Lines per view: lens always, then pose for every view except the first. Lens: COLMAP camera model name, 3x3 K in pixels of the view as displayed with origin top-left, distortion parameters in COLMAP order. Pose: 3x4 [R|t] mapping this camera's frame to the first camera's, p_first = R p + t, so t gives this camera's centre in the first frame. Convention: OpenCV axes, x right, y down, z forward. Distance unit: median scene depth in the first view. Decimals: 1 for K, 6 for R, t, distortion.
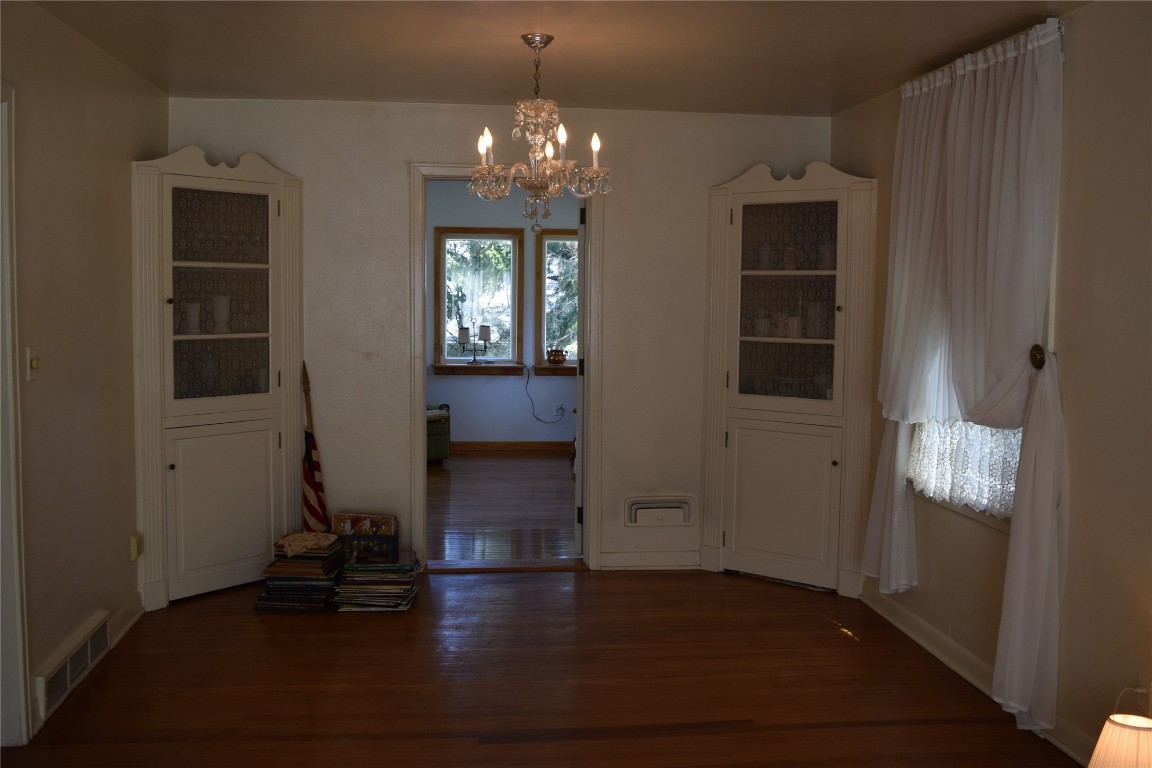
lens RADIAL K [[1107.6, 0, 576.0], [0, 1107.6, 384.0], [0, 0, 1]] dist [-0.082039, 0.006973]
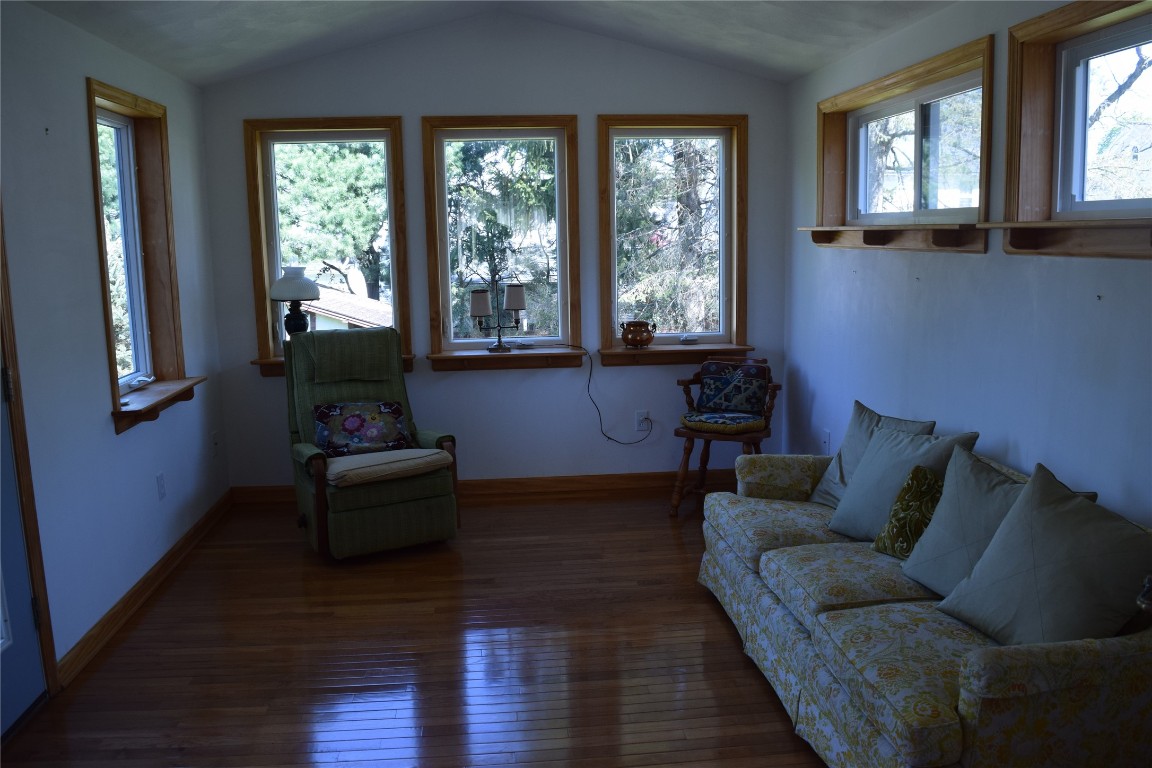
lens RADIAL K [[913.0, 0, 576.0], [0, 913.0, 384.0], [0, 0, 1]] dist [-0.084641, 0.007568]
pose [[0.999319, -0.028945, -0.022902, -0.040039], [0.030756, 0.996064, 0.083131, -0.039469], [0.020406, -0.083779, 0.996275, 0.509737]]
